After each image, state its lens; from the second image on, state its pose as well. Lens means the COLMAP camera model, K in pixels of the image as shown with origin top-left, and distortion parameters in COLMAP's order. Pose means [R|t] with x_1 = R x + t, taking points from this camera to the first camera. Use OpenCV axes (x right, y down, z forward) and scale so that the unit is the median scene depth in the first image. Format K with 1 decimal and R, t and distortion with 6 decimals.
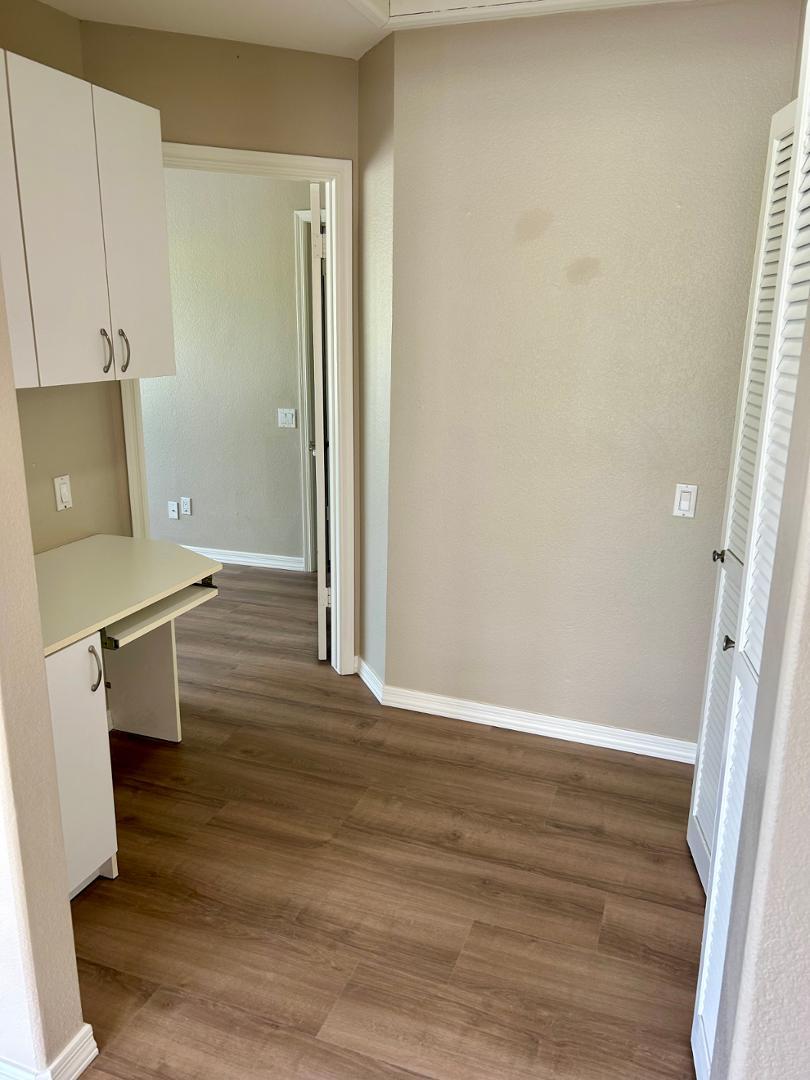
lens RADIAL K [[807.4, 0, 404.7], [0, 807.4, 541.4], [0, 0, 1]] dist [0.022824, -0.038056]
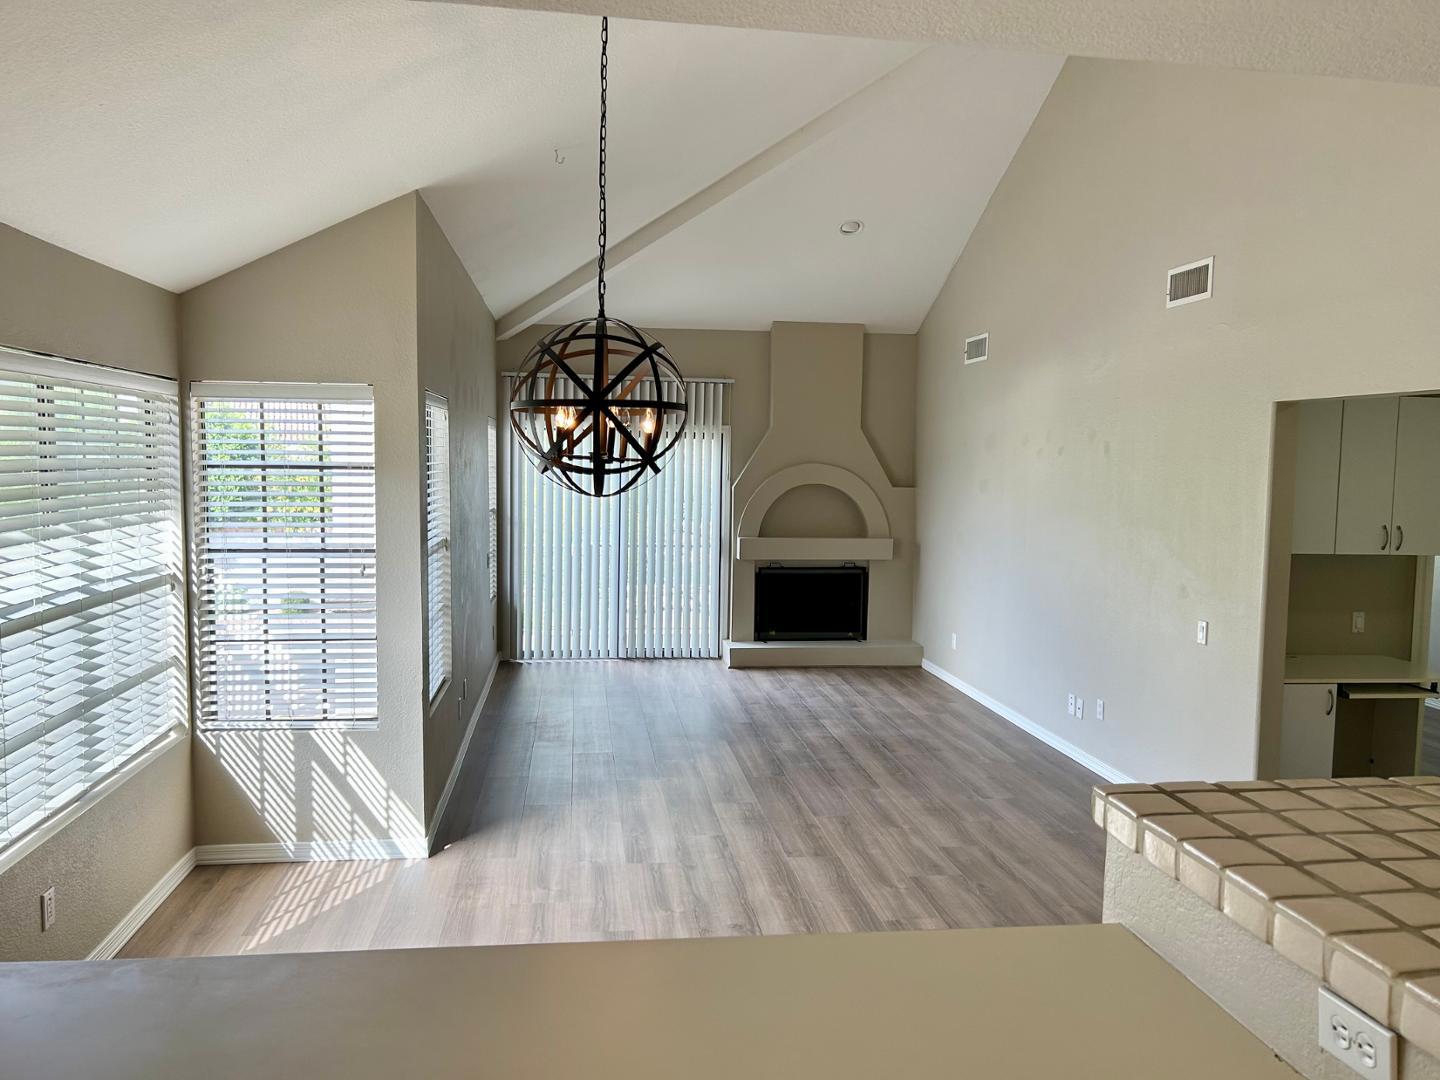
lens RADIAL K [[1076.6, 0, 721.4], [0, 1076.6, 535.7], [0, 0, 1]] dist [0.022824, -0.038056]
pose [[0.477589, 0.064932, -0.876181, 1.061564], [-0.235814, 0.970146, -0.056642, 0.244460], [0.846346, 0.233668, 0.478642, -1.417559]]
